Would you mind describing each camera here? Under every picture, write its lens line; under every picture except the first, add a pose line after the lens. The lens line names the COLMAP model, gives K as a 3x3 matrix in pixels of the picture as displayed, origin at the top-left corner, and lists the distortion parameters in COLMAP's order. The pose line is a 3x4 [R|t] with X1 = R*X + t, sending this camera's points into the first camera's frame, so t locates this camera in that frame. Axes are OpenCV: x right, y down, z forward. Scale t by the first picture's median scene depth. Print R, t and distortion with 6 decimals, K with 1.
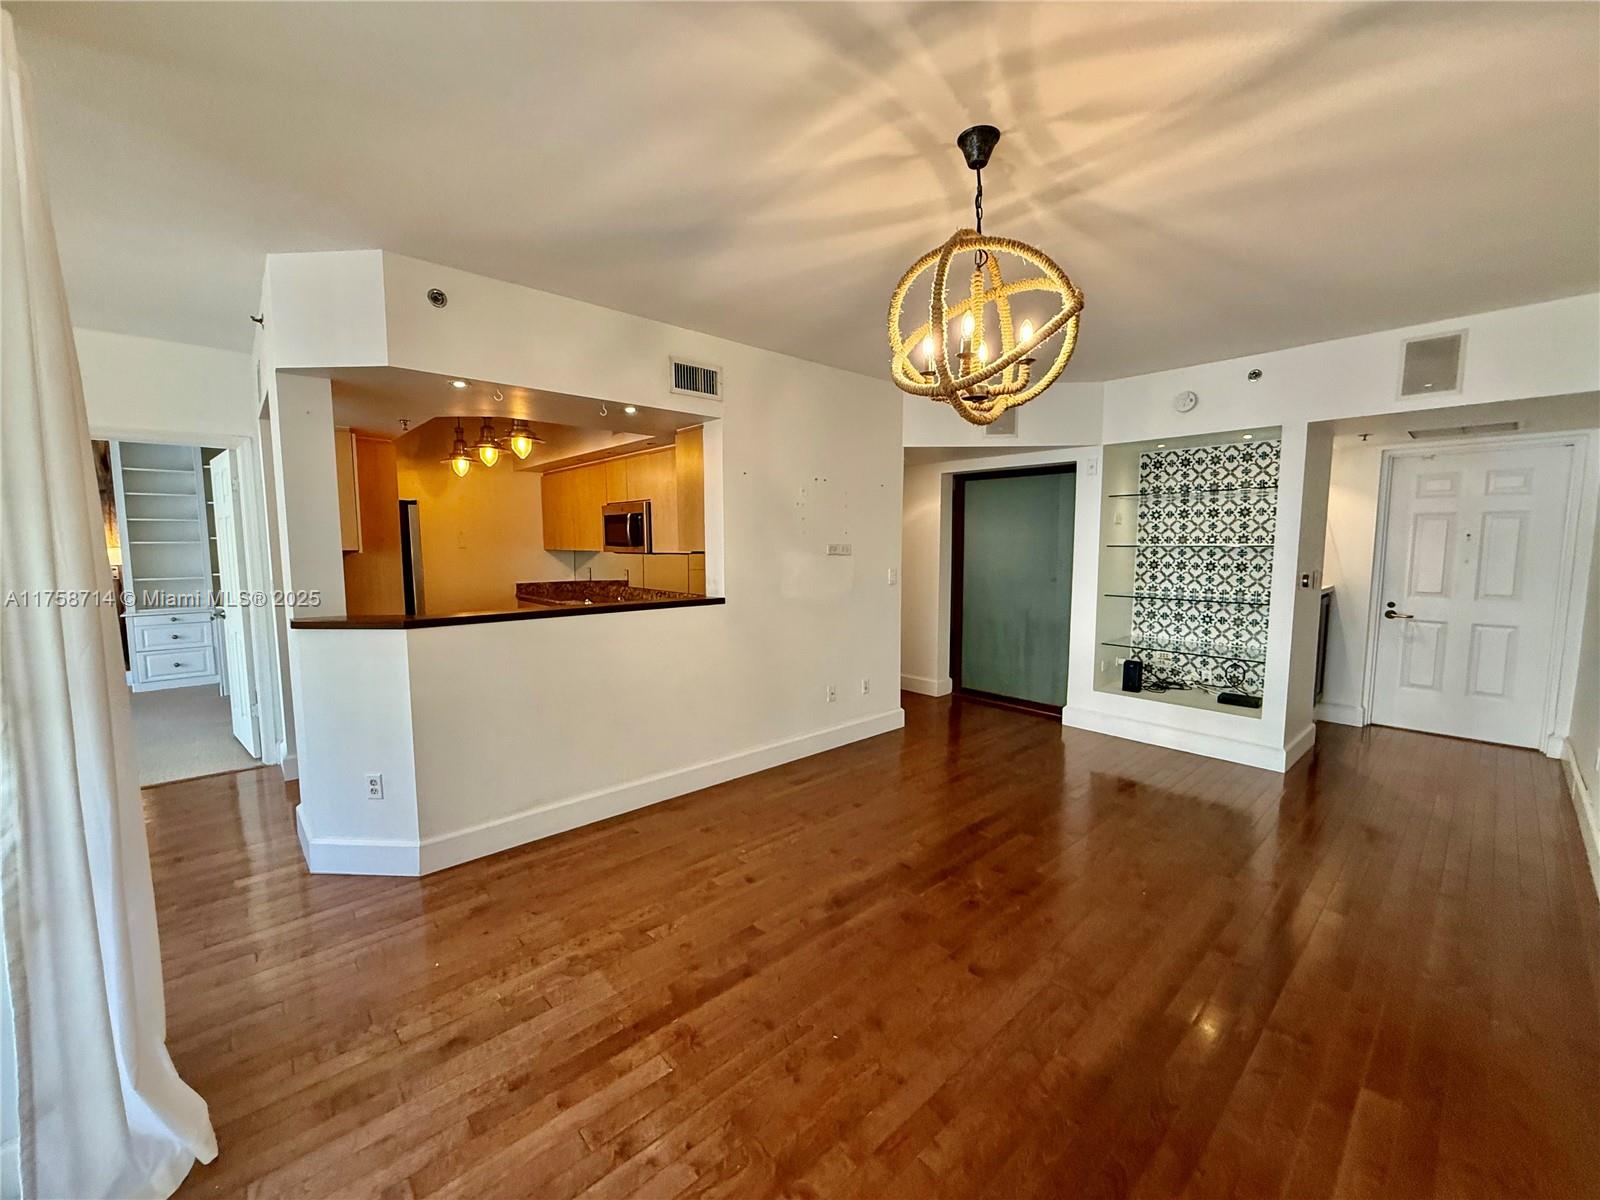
lens RADIAL K [[636.7, 0, 797.2], [0, 636.7, 600.8], [0, 0, 1]] dist [-0.001287, -0.000136]
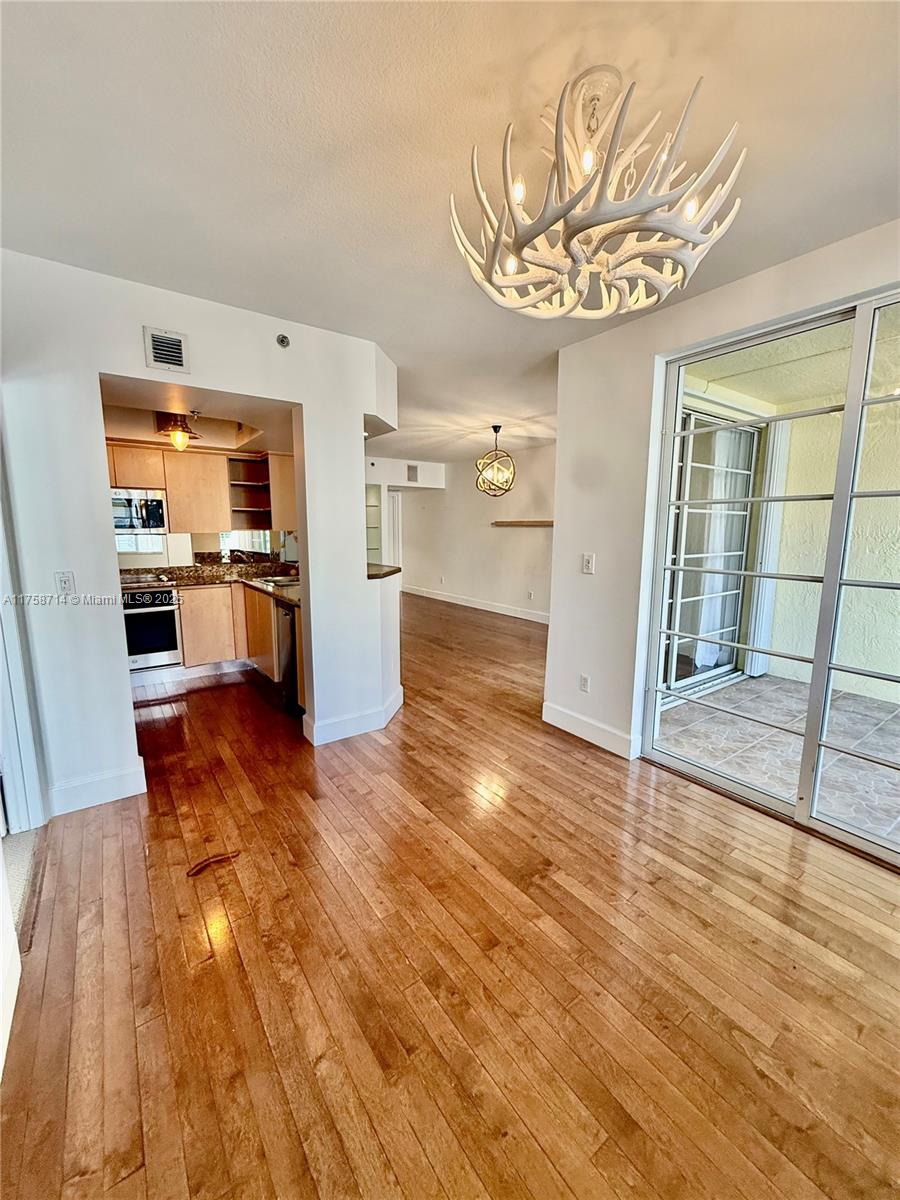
lens RADIAL K [[477.5, 0, 449.9], [0, 477.5, 599.7], [0, 0, 1]] dist [-0.001287, -0.000136]
pose [[0.110611, -0.149244, 0.982594, -2.033470], [0.086712, 0.986340, 0.140052, -0.061389], [-0.990074, 0.069712, 0.122041, 0.697602]]
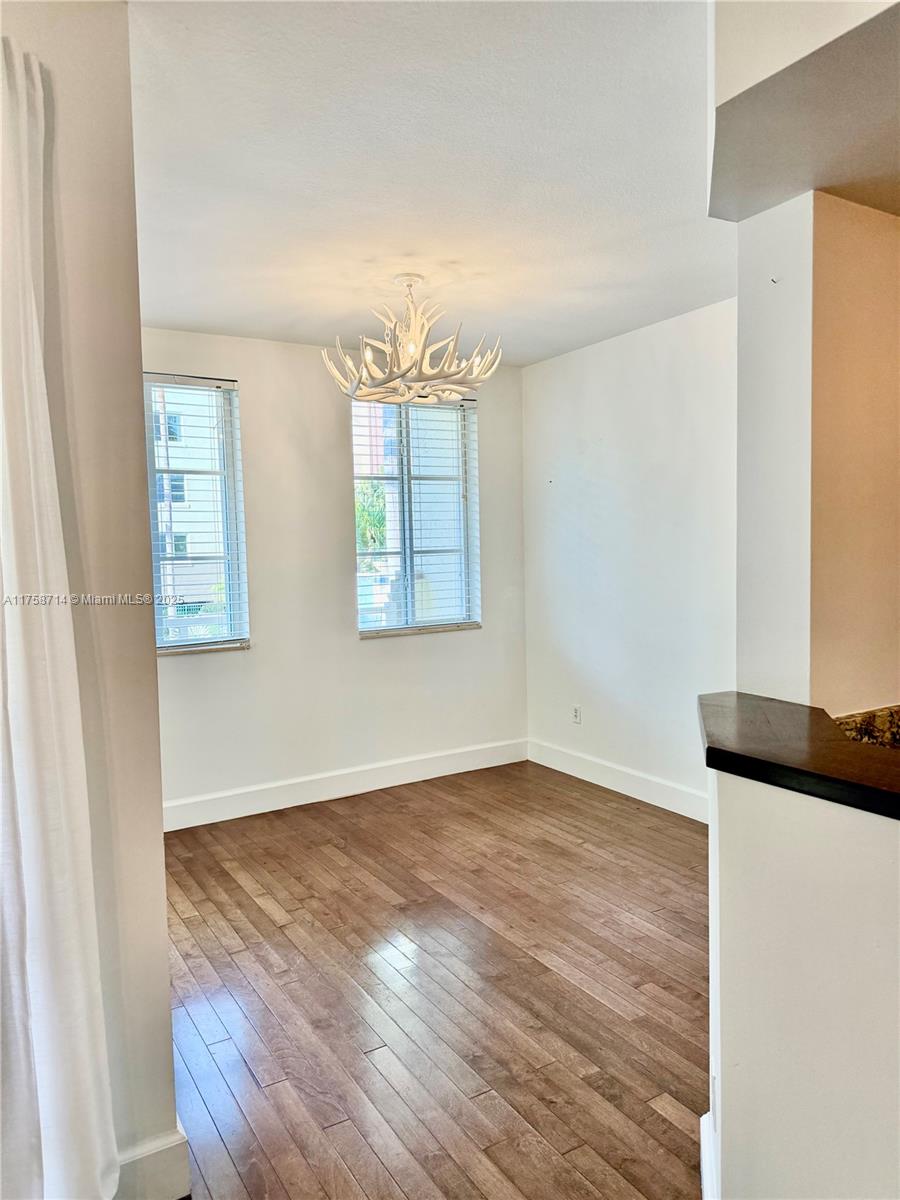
lens RADIAL K [[842.8, 0, 457.8], [0, 842.8, 604.5], [0, 0, 1]] dist [0.062785, -0.057717]
pose [[-0.185470, 0.075714, -0.979729, -0.064952], [-0.066375, 0.993785, 0.089365, -0.098710], [0.980406, 0.081604, -0.179292, 0.944937]]
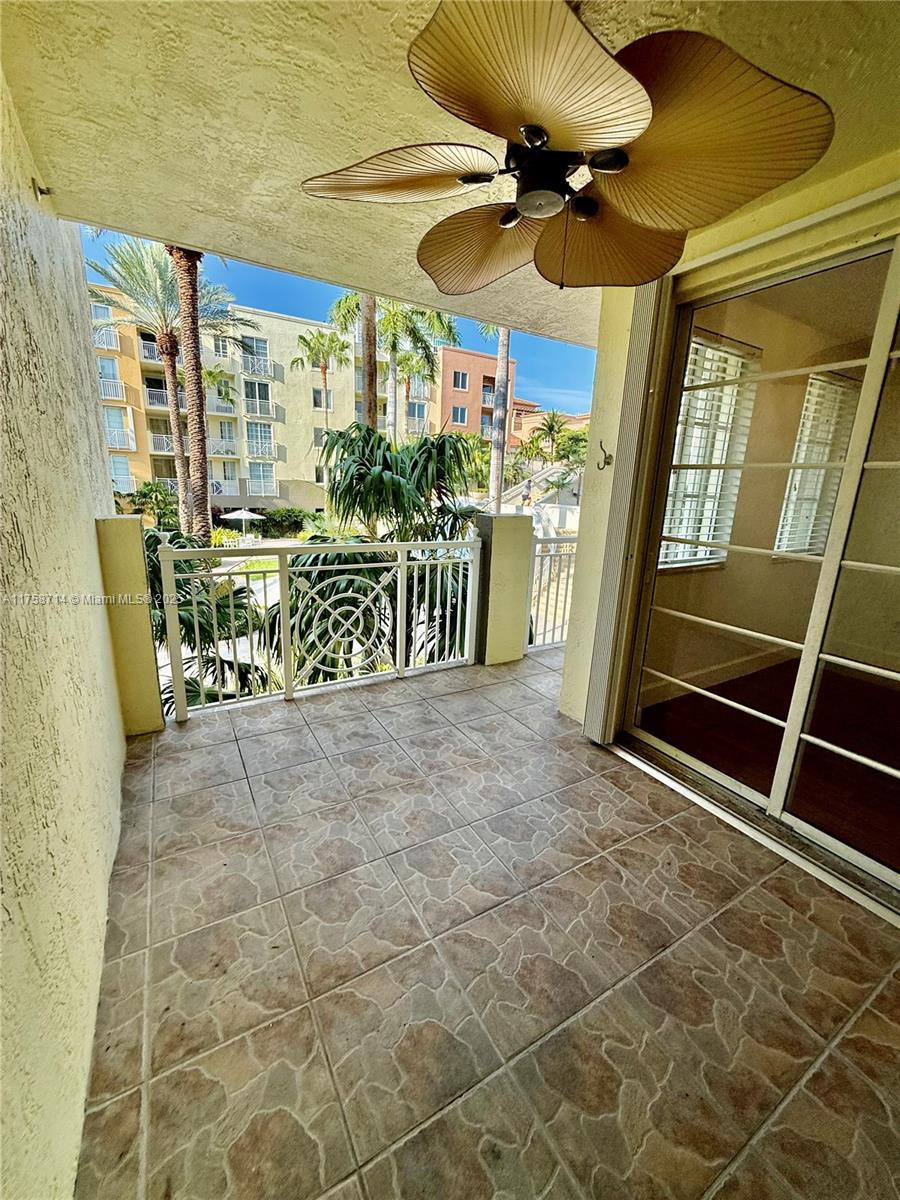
lens RADIAL K [[477.5, 0, 451.1], [0, 477.5, 603.8], [0, 0, 1]] dist [-0.001287, -0.000136]
pose [[-0.188138, 0.236863, -0.953153, -0.305520], [-0.125470, 0.956735, 0.262519, 0.018933], [0.974095, 0.168982, -0.150279, -0.325681]]
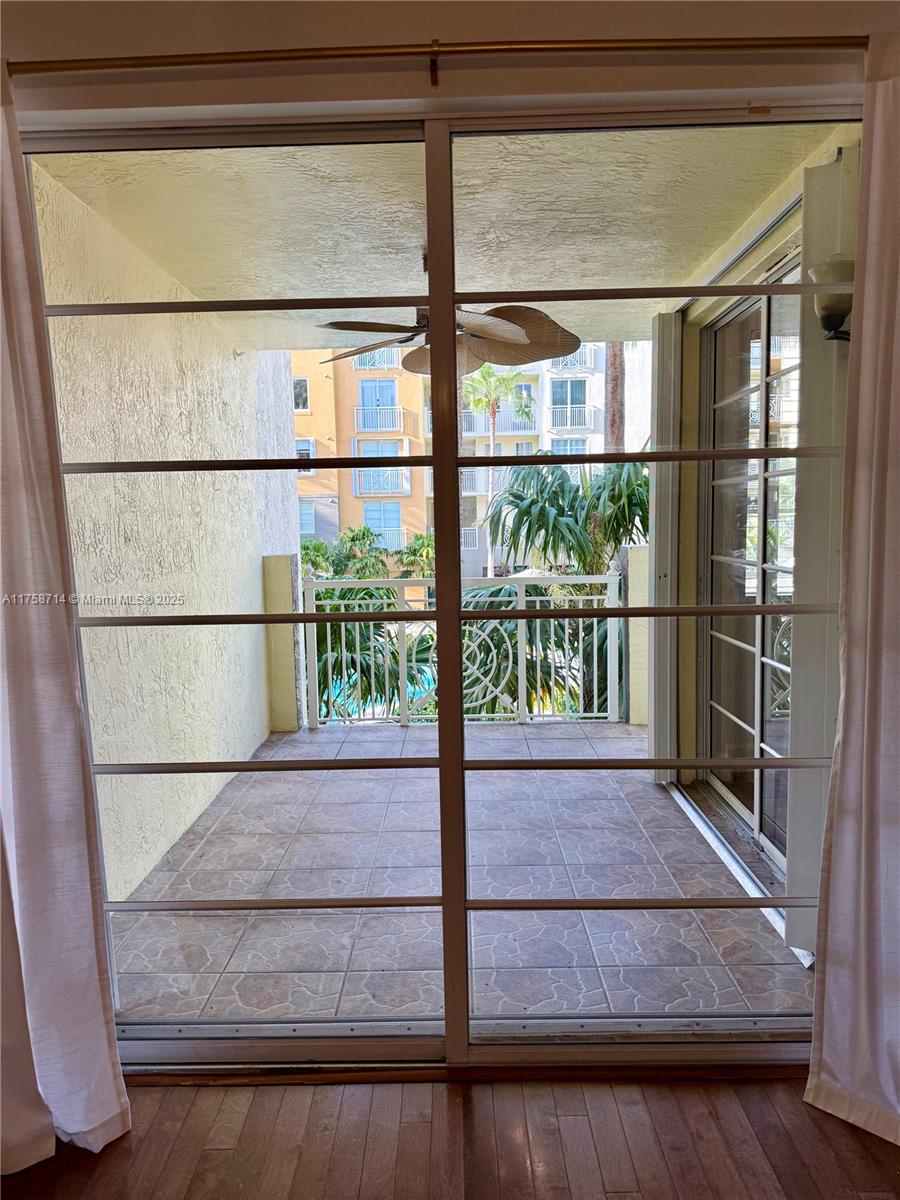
lens RADIAL K [[842.8, 0, 444.2], [0, 842.8, 624.9], [0, 0, 1]] dist [0.062785, -0.057717]
pose [[-0.672975, 0.109492, -0.731516, 0.217214], [-0.041712, 0.981791, 0.185327, -0.060491], [0.738488, 0.155233, -0.656154, 0.663292]]
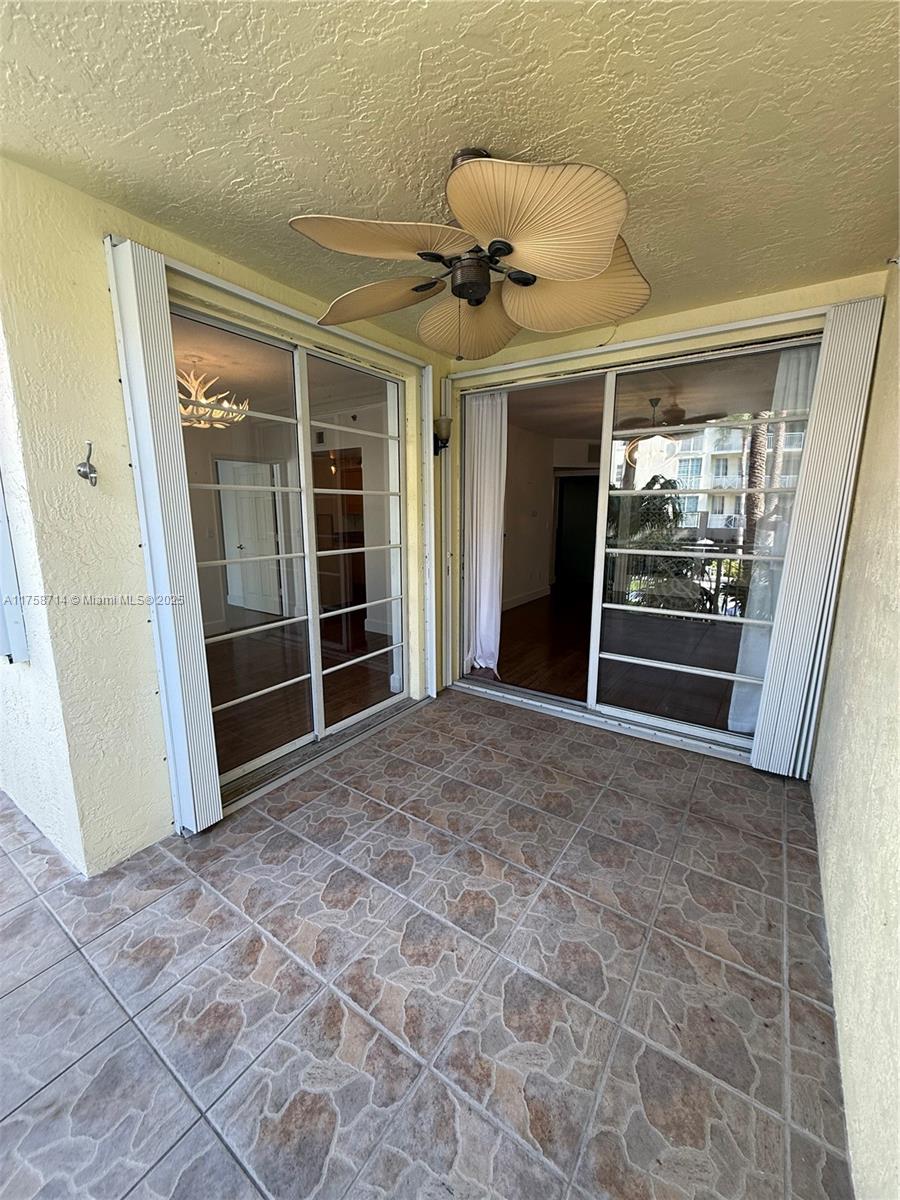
lens RADIAL K [[477.5, 0, 449.0], [0, 477.5, 599.5], [0, 0, 1]] dist [-0.001287, -0.000136]
pose [[0.969059, -0.042690, 0.243110, -1.102361], [0.018062, 0.994554, 0.102646, 0.073222], [-0.246168, -0.095079, 0.964552, -1.021763]]
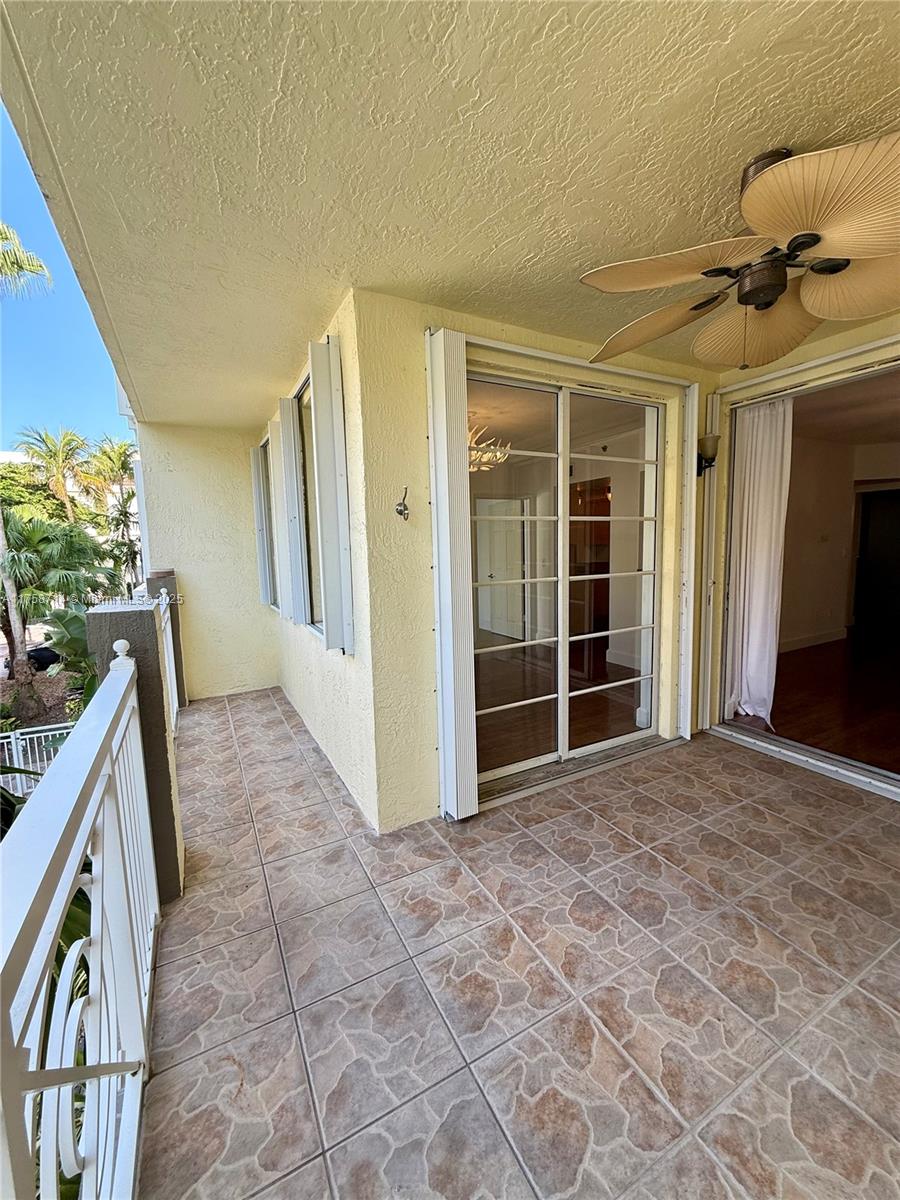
lens RADIAL K [[477.5, 0, 447.7], [0, 477.5, 599.1], [0, 0, 1]] dist [-0.001287, -0.000136]
pose [[0.972773, 0.003260, -0.231737, -1.145406], [0.003270, 0.999609, 0.027786, 0.093163], [0.231736, -0.027788, 0.972382, -1.059676]]
